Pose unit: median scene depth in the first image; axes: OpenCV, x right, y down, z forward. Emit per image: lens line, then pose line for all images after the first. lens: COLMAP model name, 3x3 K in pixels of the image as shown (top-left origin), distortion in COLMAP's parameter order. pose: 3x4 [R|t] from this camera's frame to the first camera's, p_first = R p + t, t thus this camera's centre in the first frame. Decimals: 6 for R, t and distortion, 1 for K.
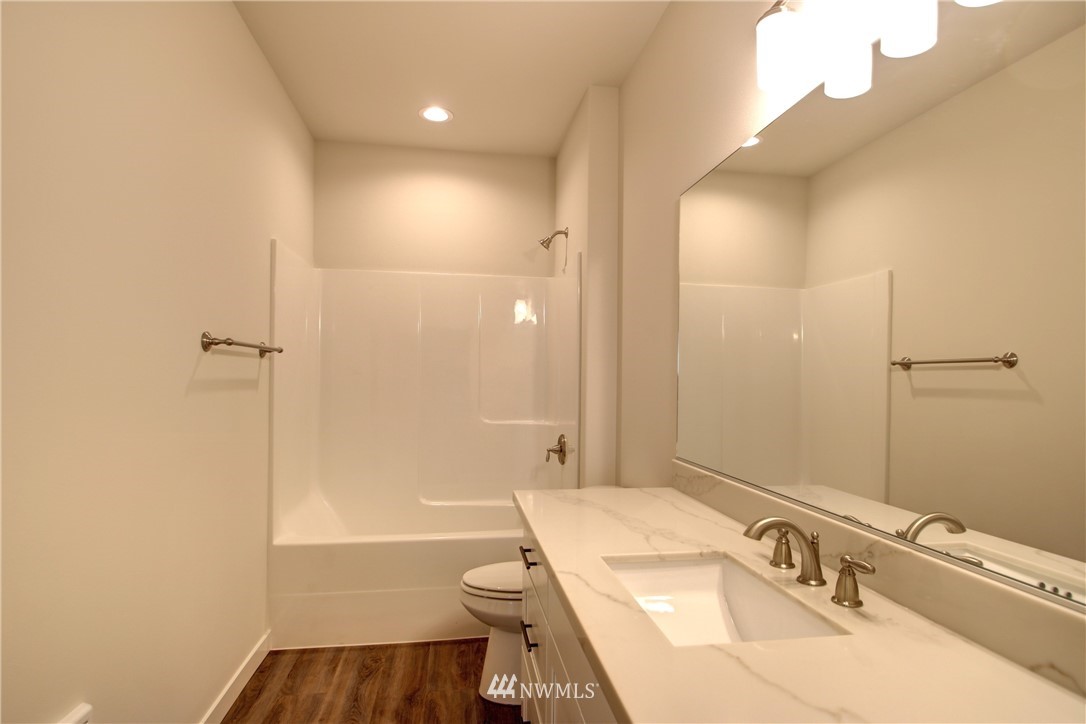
lens RADIAL K [[582.9, 0, 543.4], [0, 582.9, 367.5], [0, 0, 1]] dist [-0.017074, -0.012885]
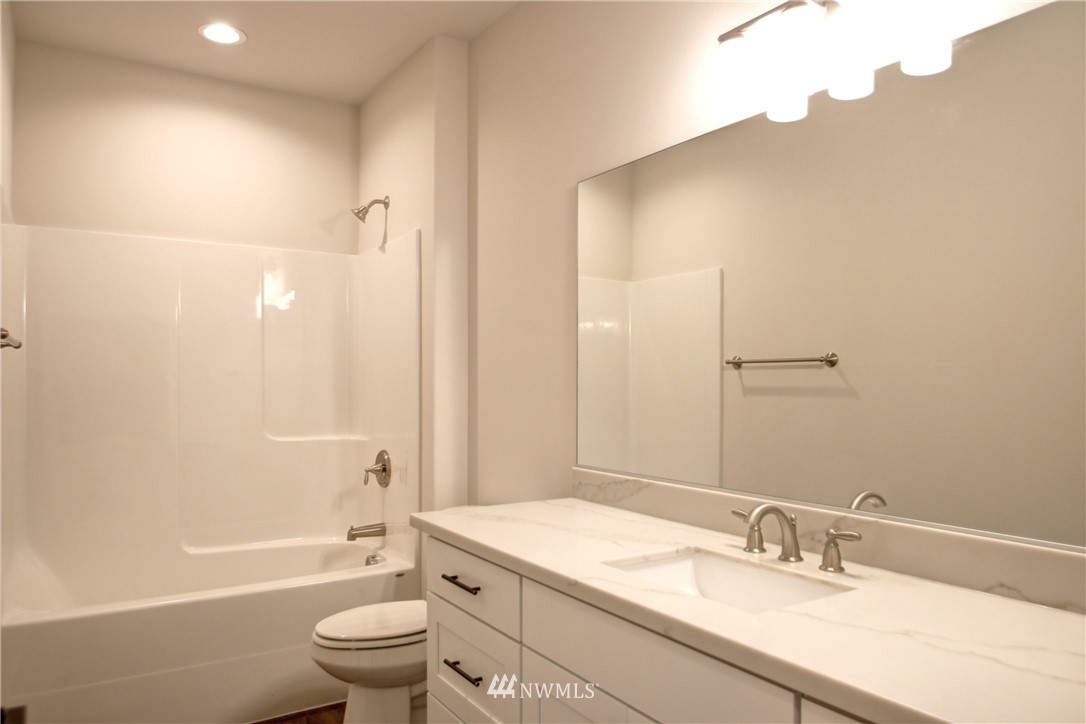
lens RADIAL K [[747.3, 0, 543.0], [0, 747.3, 362.0], [0, 0, 1]] dist [-0.038338, -0.000620]
pose [[0.915321, -0.001013, 0.402725, -0.238656], [0.002920, 0.999987, -0.004121, -0.004268], [-0.402716, 0.004948, 0.915312, -0.056296]]
